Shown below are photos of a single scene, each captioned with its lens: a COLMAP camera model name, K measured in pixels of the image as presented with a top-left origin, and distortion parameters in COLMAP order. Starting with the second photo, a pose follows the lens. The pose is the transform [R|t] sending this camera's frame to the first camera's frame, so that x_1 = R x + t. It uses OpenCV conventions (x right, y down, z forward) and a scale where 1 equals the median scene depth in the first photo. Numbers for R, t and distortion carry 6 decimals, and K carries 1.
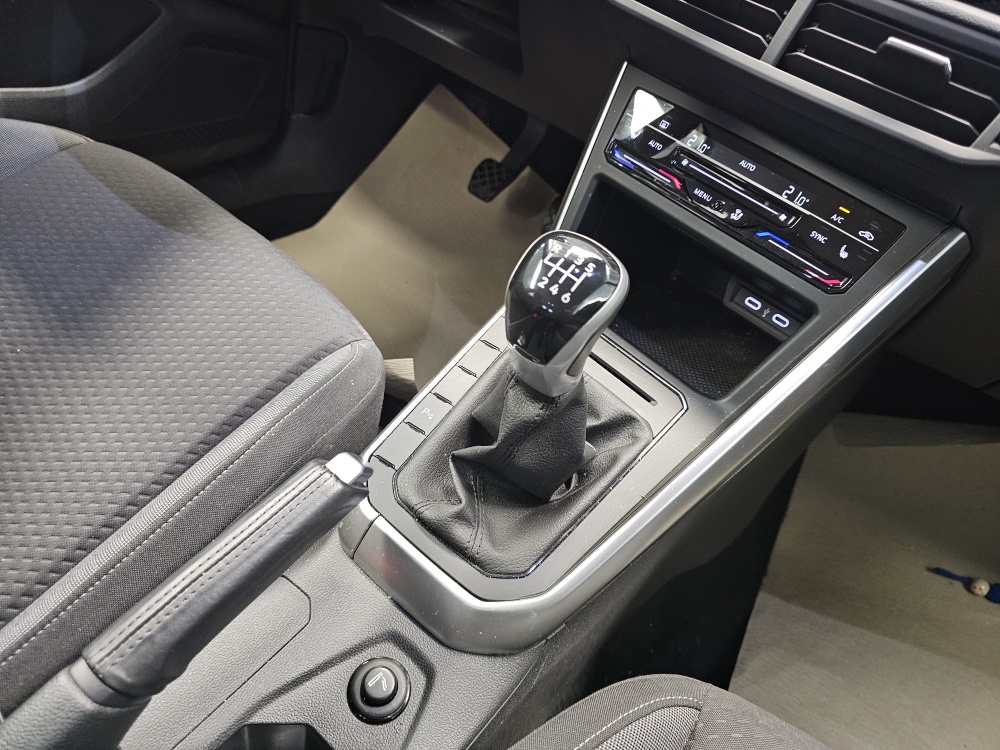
lens RADIAL K [[688.3, 0, 498.9], [0, 688.3, 357.5], [0, 0, 1]] dist [0.032108, -0.042269]
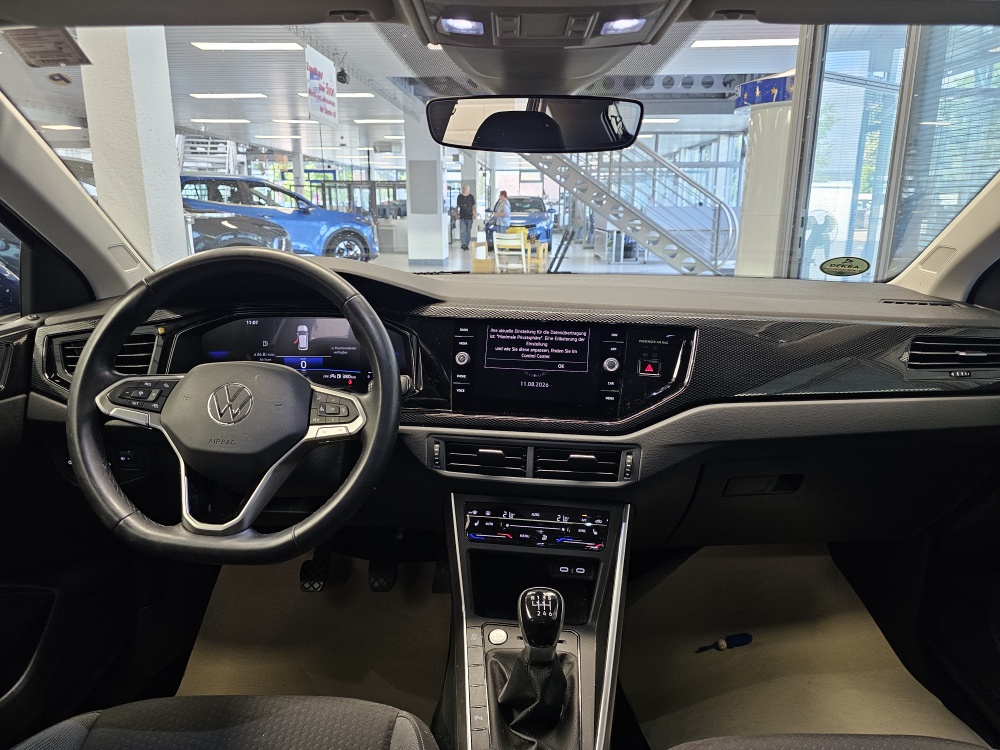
lens RADIAL K [[670.1, 0, 496.5], [0, 670.1, 369.6], [0, 0, 1]] dist [0.081950, -0.114849]
pose [[0.777618, -0.349292, 0.522787, -0.692262], [0.524403, 0.819027, -0.232802, -0.232260], [-0.346860, 0.455182, 0.820059, -0.905385]]
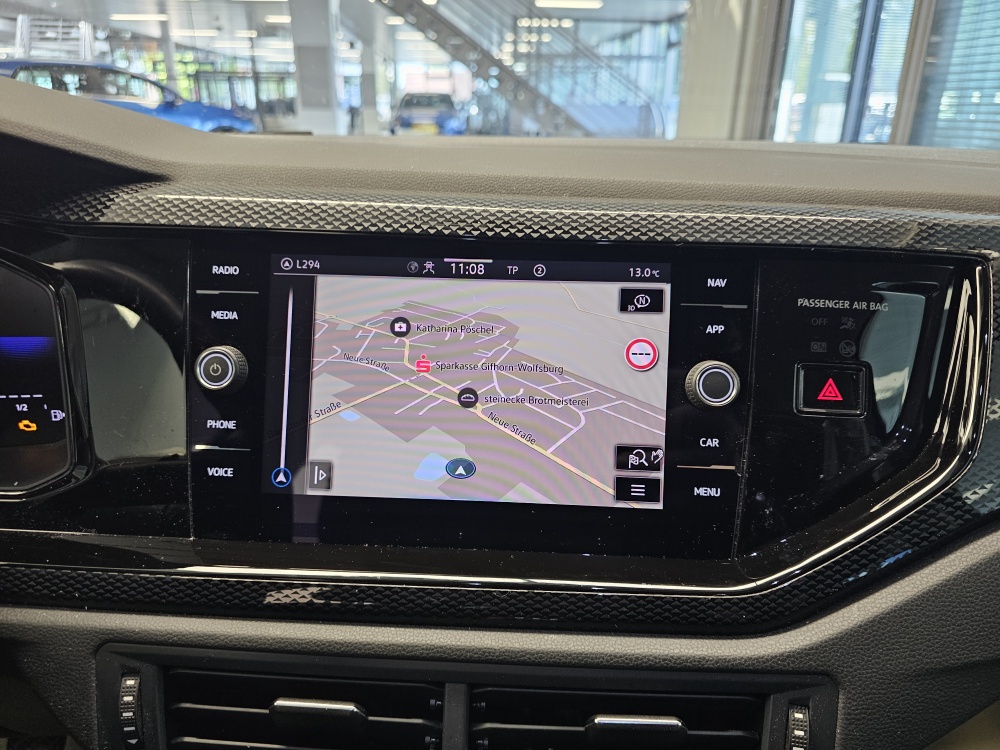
lens RADIAL K [[693.6, 0, 484.4], [0, 693.6, 376.7], [0, 0, 1]] dist [0.024592, -0.044773]
pose [[0.709345, -0.440206, 0.550498, 0.193401], [0.562721, 0.823993, -0.066190, -0.635970], [-0.424469, 0.356728, 0.832208, 0.247476]]
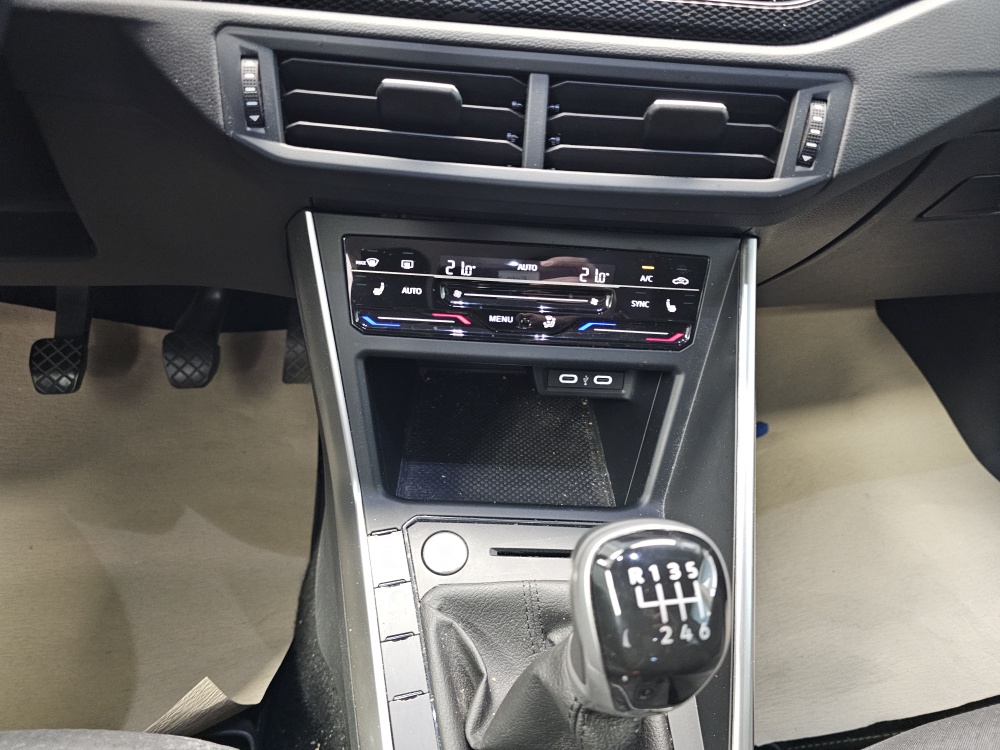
lens RADIAL K [[691.1, 0, 496.9], [0, 691.1, 375.0], [0, 0, 1]] dist [0.023401, -0.041512]
pose [[0.671739, -0.555675, 0.489889, -0.166590], [0.529008, 0.822764, 0.207872, -0.379675], [-0.518573, 0.119519, 0.846639, 0.321695]]
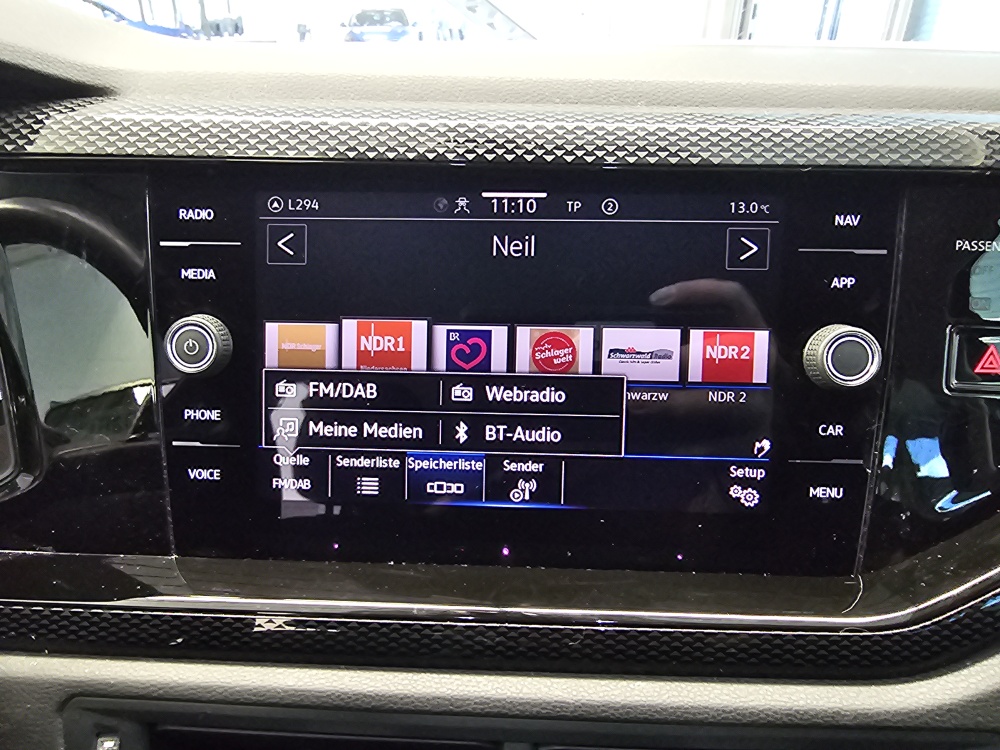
lens RADIAL K [[685.0, 0, 446.1], [0, 685.0, 380.4], [0, 0, 1]] dist [0.003295, -0.001485]
pose [[0.702062, -0.508943, 0.498083, 0.250072], [0.576668, 0.816691, 0.021668, -0.715662], [-0.417808, 0.272016, 0.866859, 0.404311]]
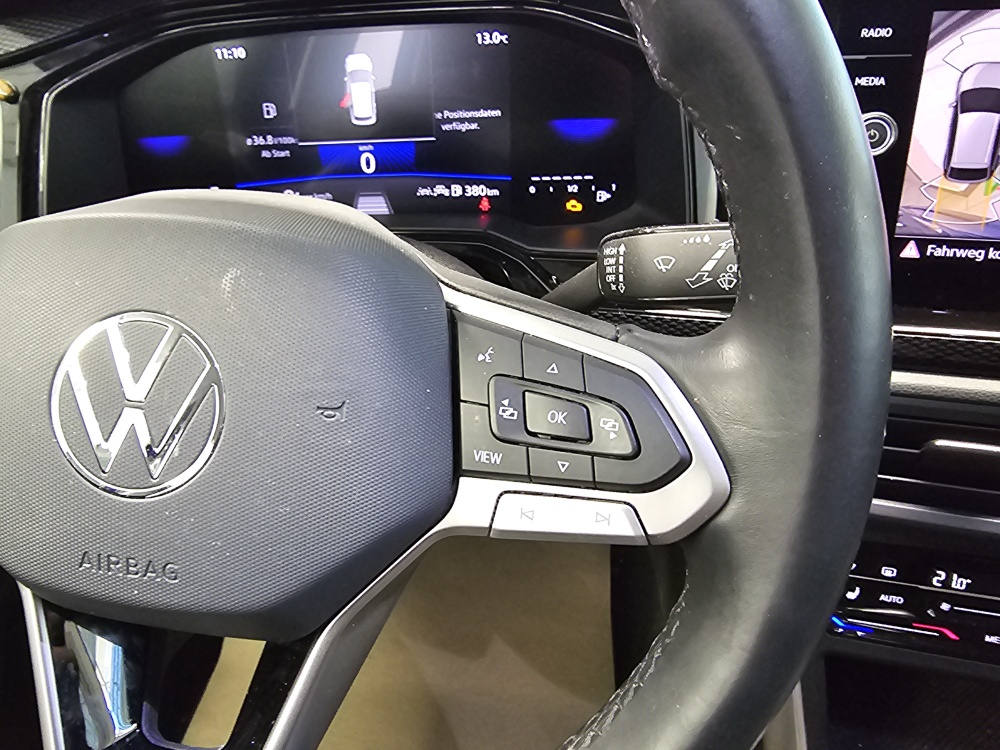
lens RADIAL K [[686.9, 0, 434.2], [0, 686.9, 379.0], [0, 0, 1]] dist [0.001213, -0.000048]
pose [[0.825949, -0.504004, 0.252562, -0.283390], [0.522030, 0.852912, -0.005141, -0.856038], [-0.212822, 0.136091, 0.967567, 0.385132]]
